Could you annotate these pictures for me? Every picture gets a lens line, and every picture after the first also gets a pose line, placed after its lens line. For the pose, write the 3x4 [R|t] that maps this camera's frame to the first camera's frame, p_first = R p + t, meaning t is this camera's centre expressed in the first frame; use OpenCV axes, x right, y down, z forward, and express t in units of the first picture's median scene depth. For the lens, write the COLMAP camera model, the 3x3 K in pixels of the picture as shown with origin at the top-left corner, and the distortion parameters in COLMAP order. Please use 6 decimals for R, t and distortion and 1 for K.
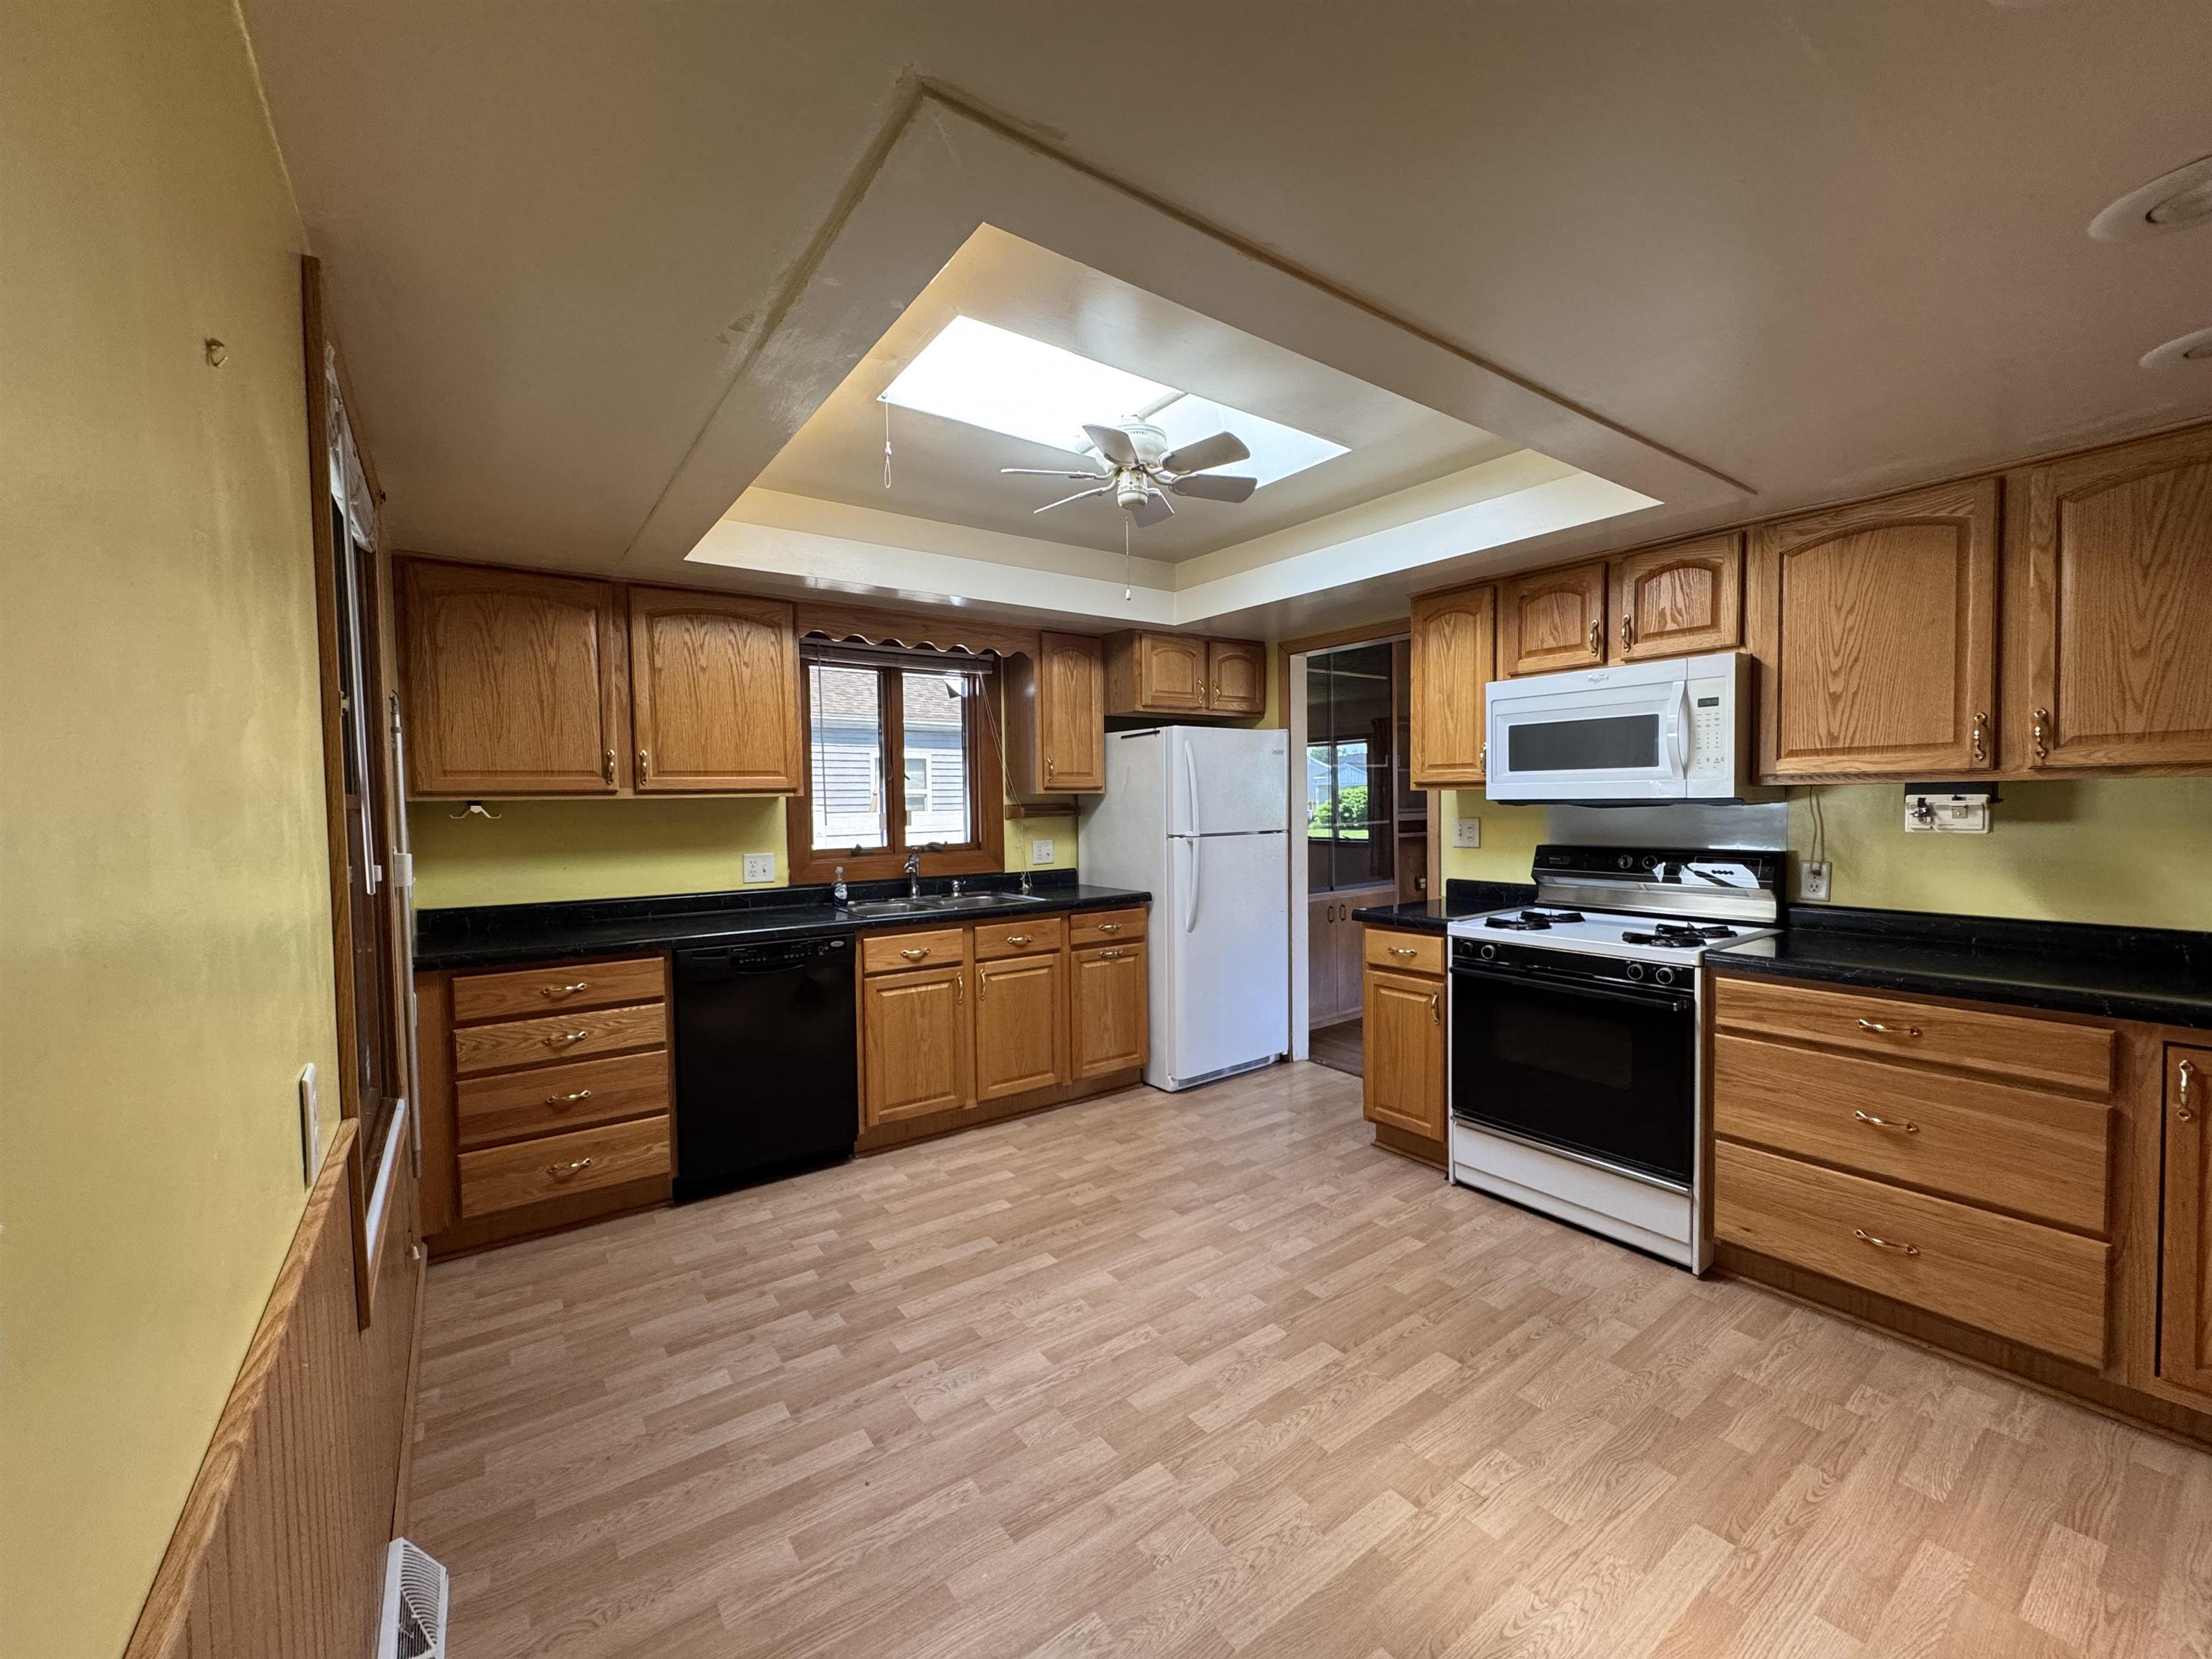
lens RADIAL K [[882.7, 0, 1102.7], [0, 882.7, 832.6], [0, 0, 1]] dist [0.000232, 0.000053]
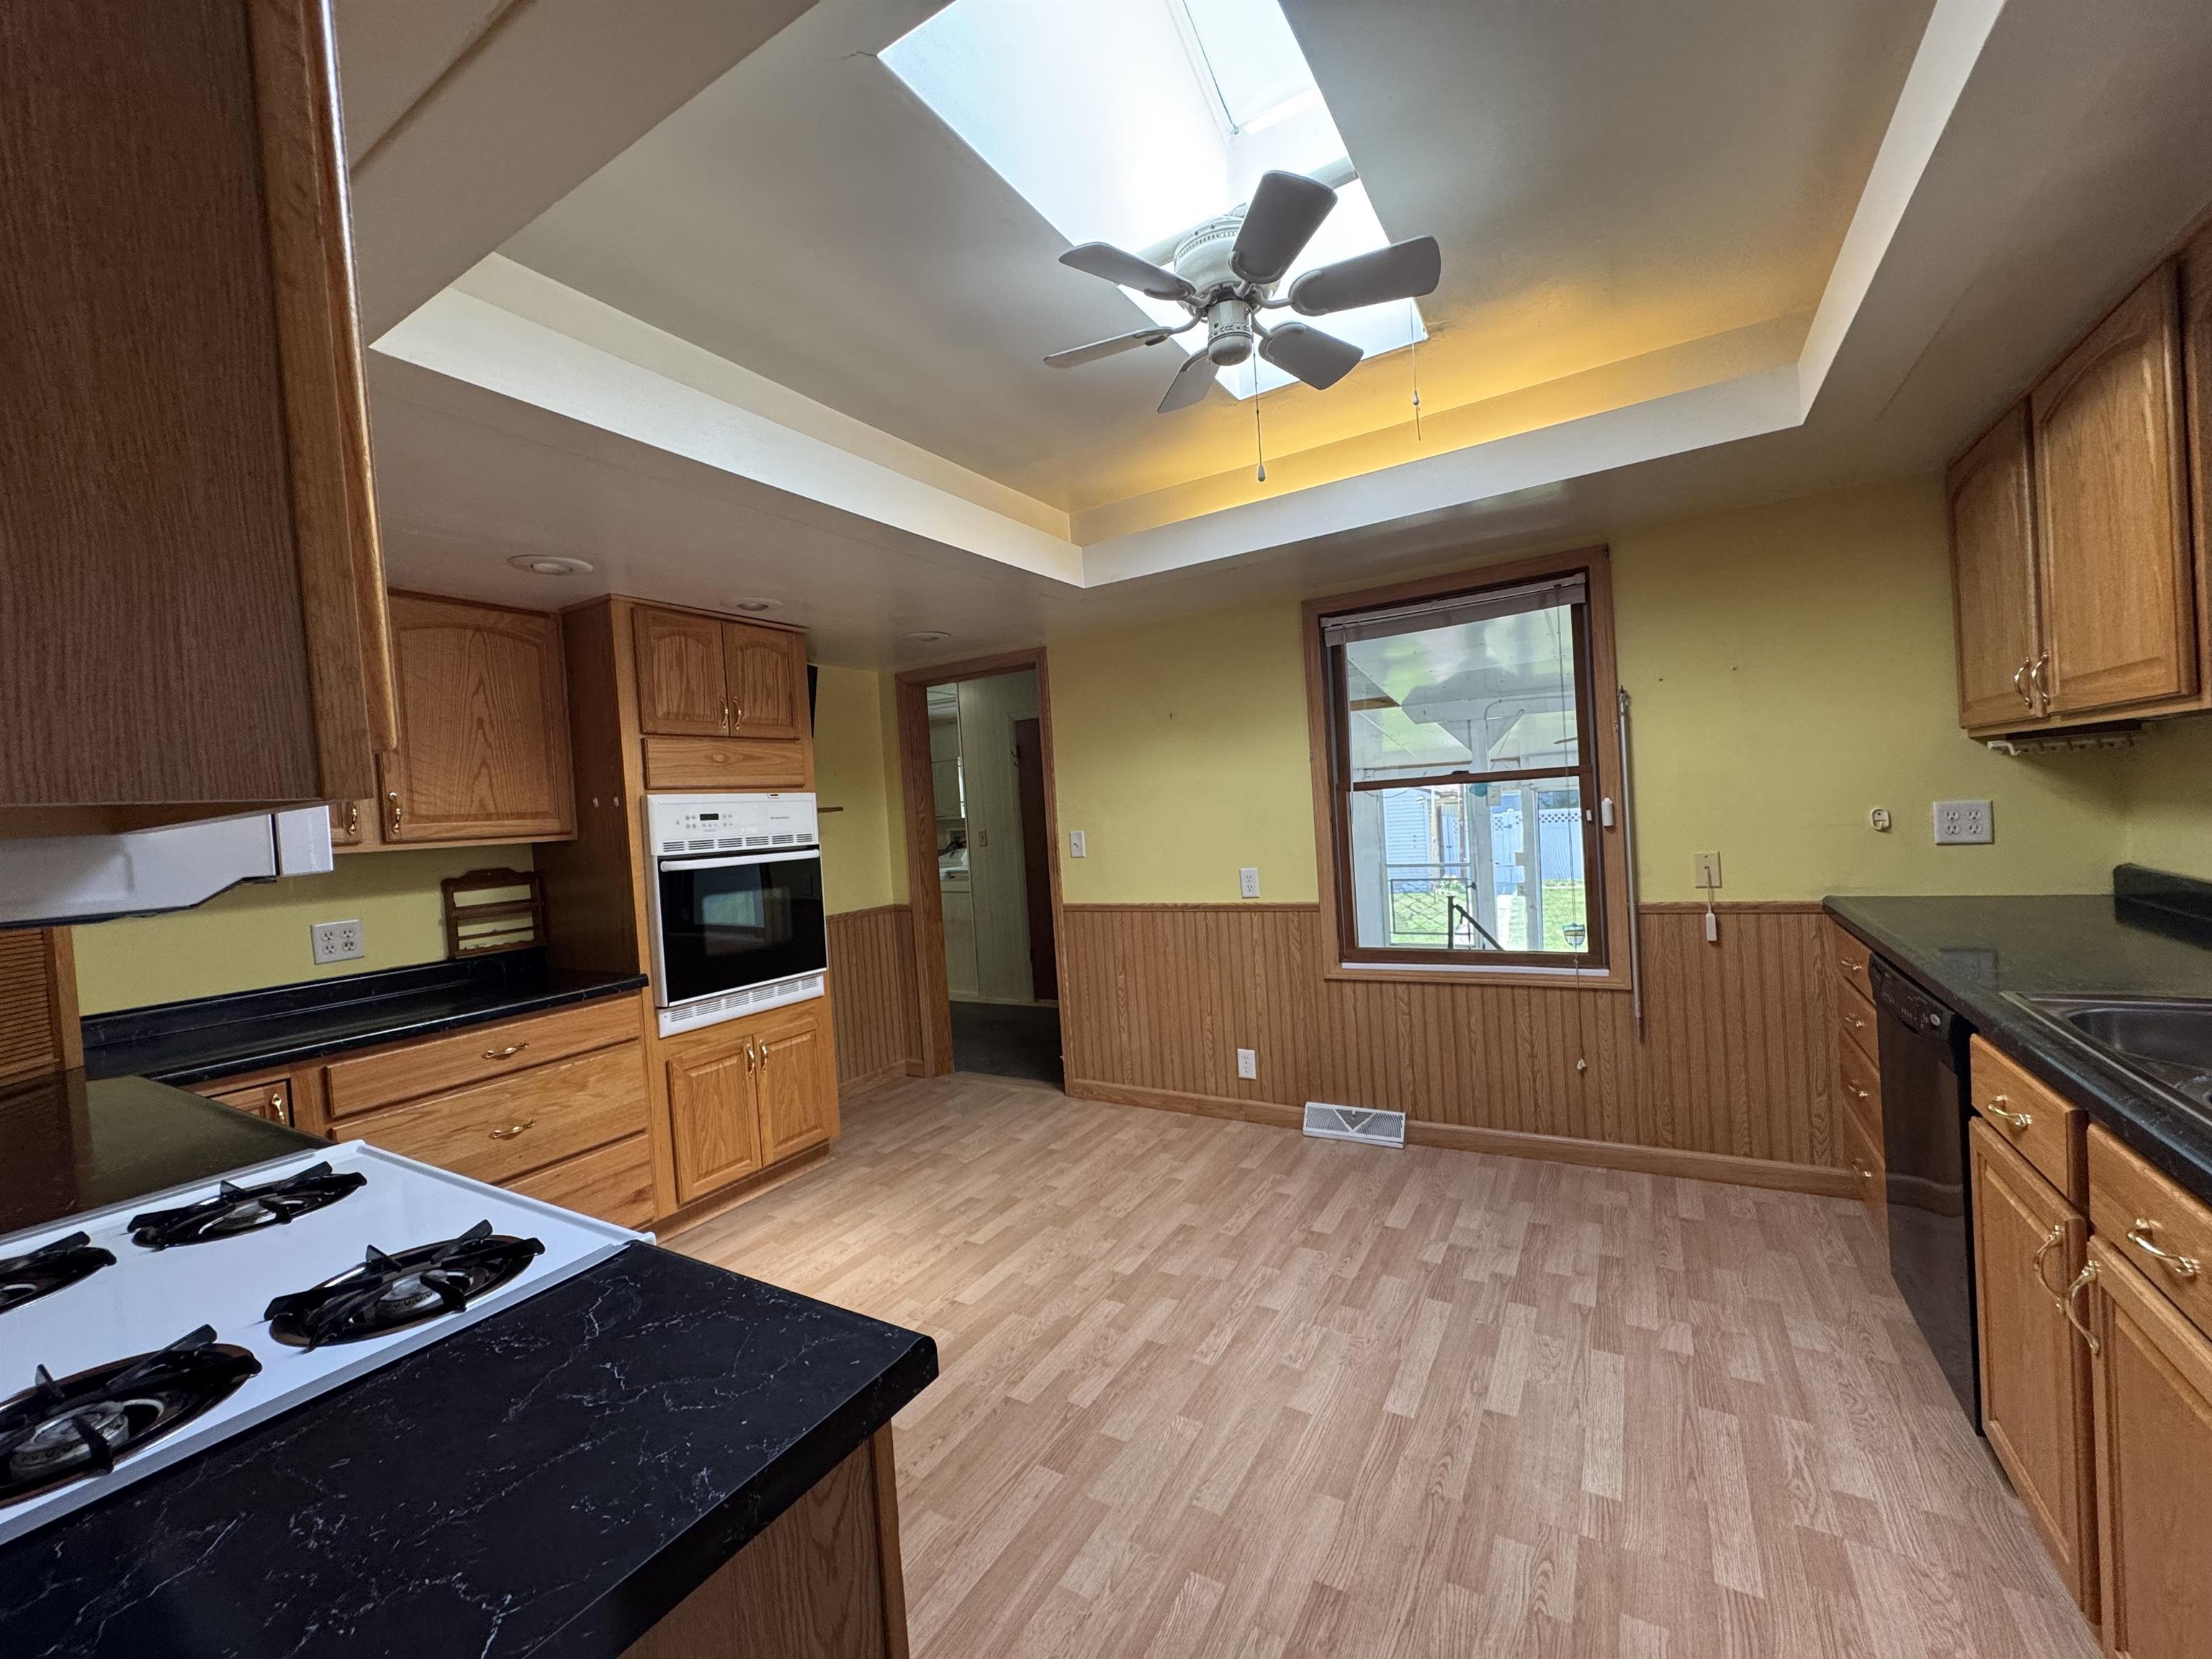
lens RADIAL K [[882.7, 0, 1108.4], [0, 882.7, 829.8], [0, 0, 1]] dist [0.000232, 0.000053]
pose [[-0.913991, 0.083557, -0.397038, 0.478554], [0.064962, 0.996077, 0.060081, -0.066955], [0.400501, 0.029121, -0.915833, 1.817448]]
